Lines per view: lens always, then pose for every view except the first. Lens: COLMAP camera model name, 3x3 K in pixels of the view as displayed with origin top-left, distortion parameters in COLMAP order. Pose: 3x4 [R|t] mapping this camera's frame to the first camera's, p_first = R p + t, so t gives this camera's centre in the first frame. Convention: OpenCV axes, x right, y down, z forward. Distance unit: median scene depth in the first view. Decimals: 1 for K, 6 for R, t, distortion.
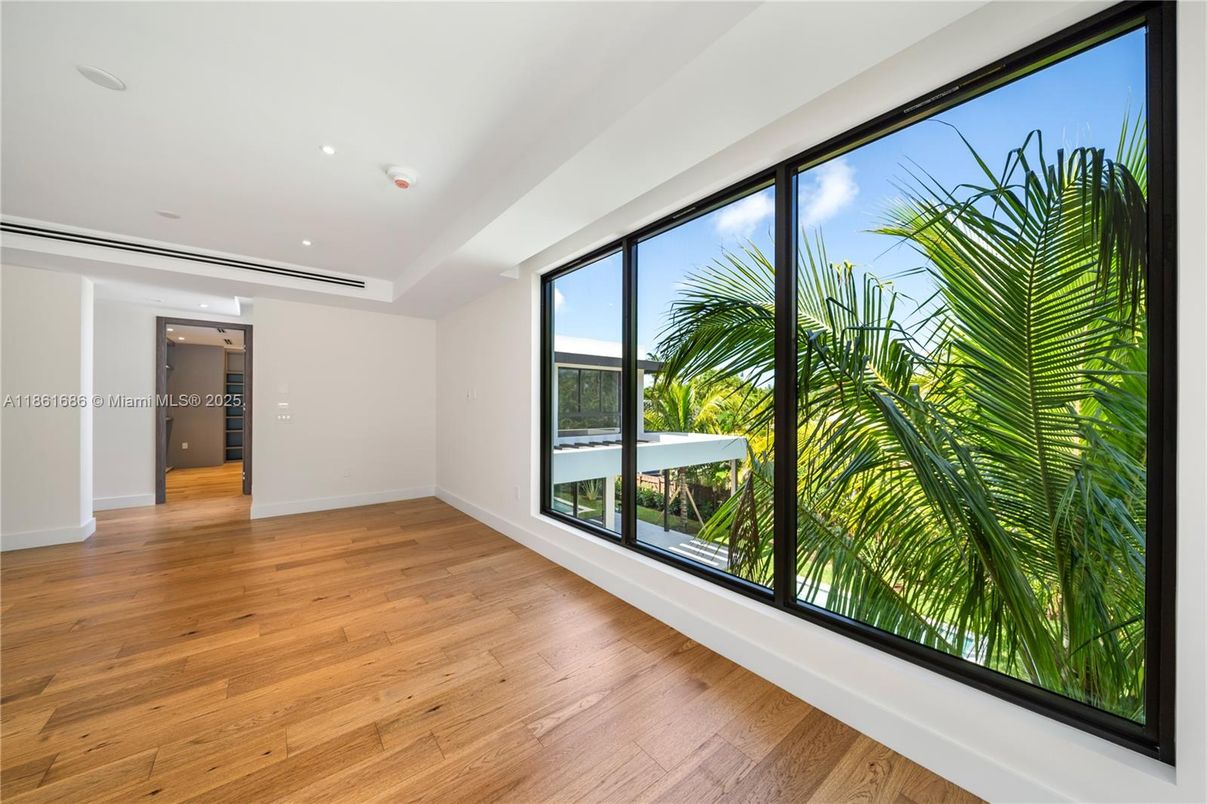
lens RADIAL K [[413.0, 0, 609.2], [0, 413.0, 406.7], [0, 0, 1]] dist [-0.002050, -0.000006]
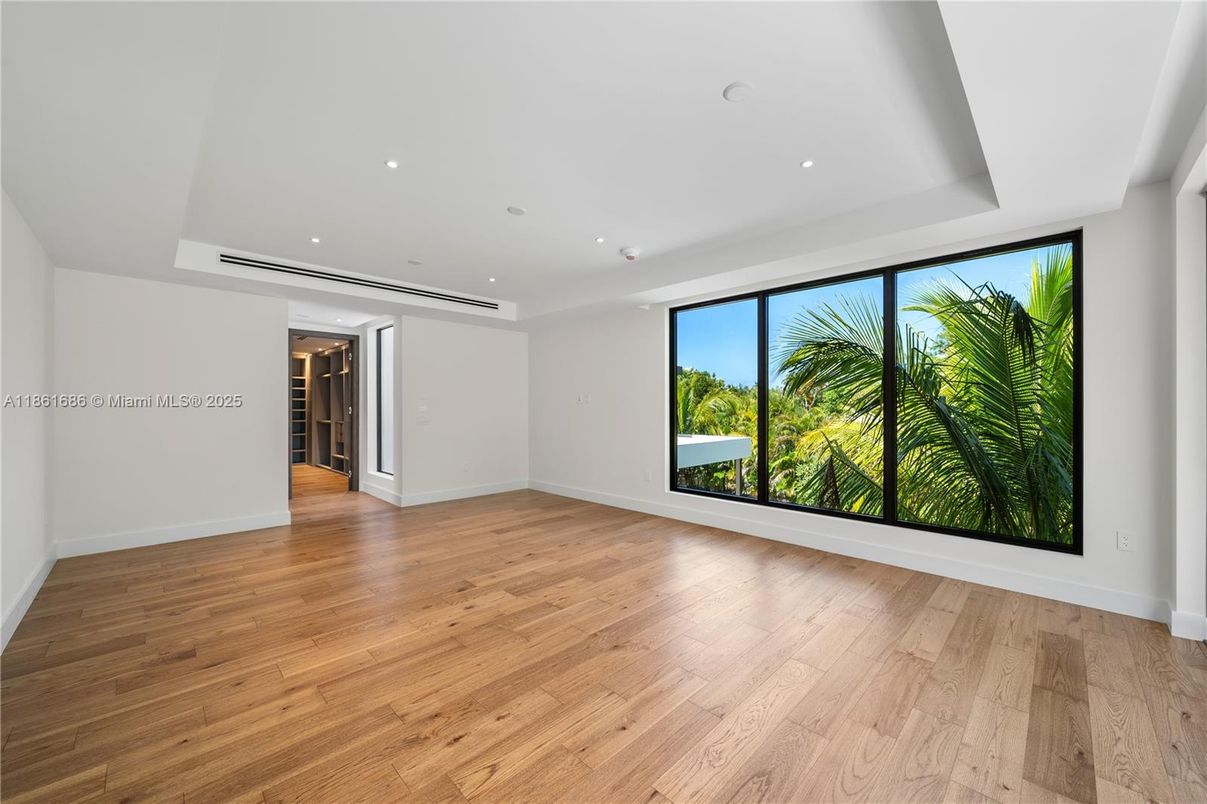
lens RADIAL K [[461.4, 0, 605.2], [0, 461.4, 406.5], [0, 0, 1]] dist [-0.009331, -0.000811]
pose [[0.993818, -0.002772, 0.110988, -0.640607], [0.003436, 0.999977, -0.005795, 0.000055], [-0.110970, 0.006141, 0.993805, -0.514160]]
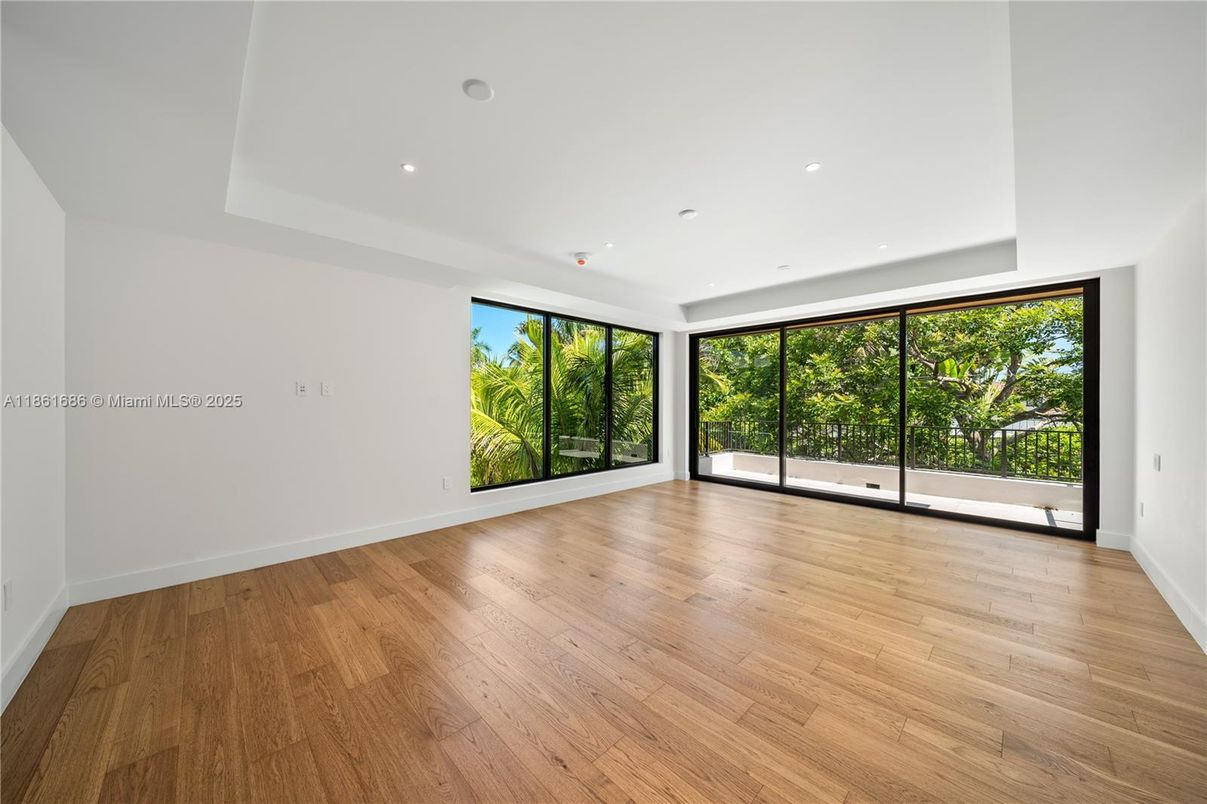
lens RADIAL K [[413.0, 0, 606.0], [0, 413.0, 402.1], [0, 0, 1]] dist [-0.002050, -0.000006]
pose [[-0.105843, 0.000842, 0.994382, -1.704638], [0.000701, 0.999999, -0.000772, -0.008968], [-0.994383, 0.000615, -0.105844, 0.881987]]
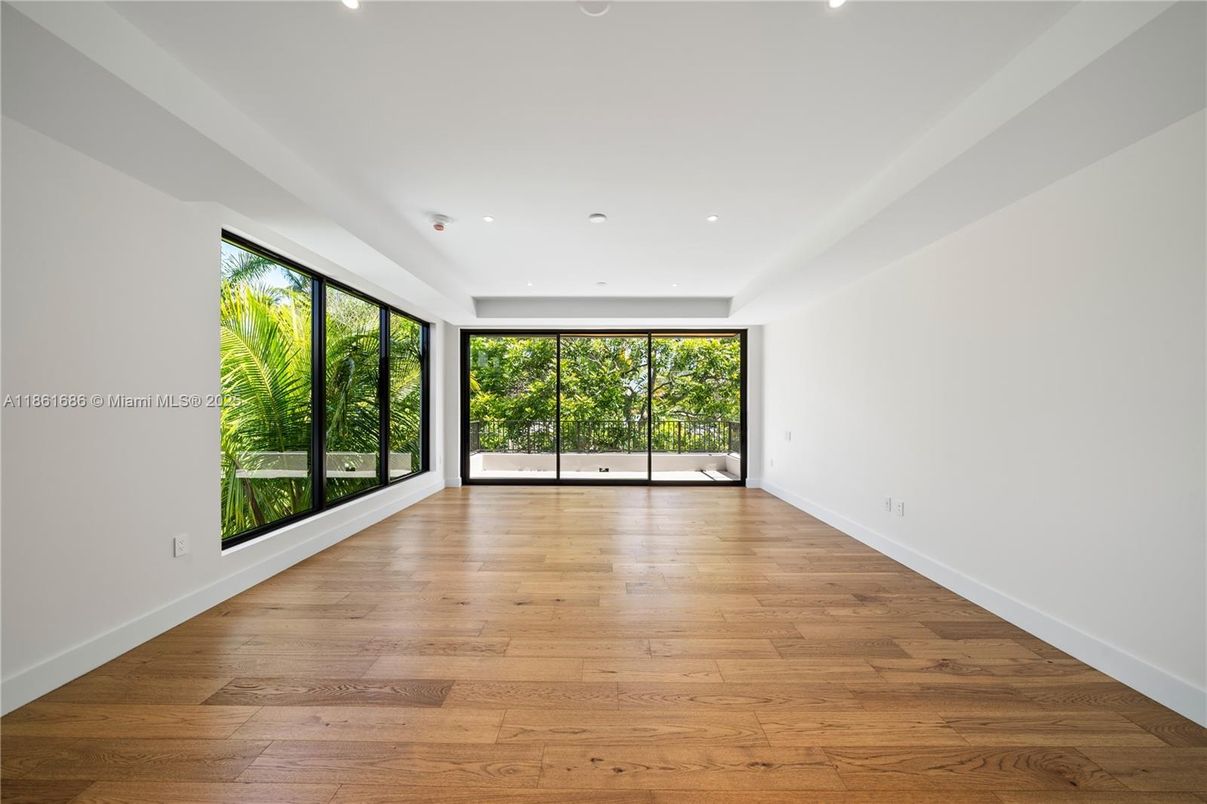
lens RADIAL K [[413.0, 0, 602.3], [0, 413.0, 403.2], [0, 0, 1]] dist [-0.002050, -0.000006]
pose [[-0.777368, -0.002428, 0.629041, -1.381666], [-0.001651, 0.999997, 0.001819, -0.009077], [-0.629044, 0.000376, -0.777370, 1.367062]]
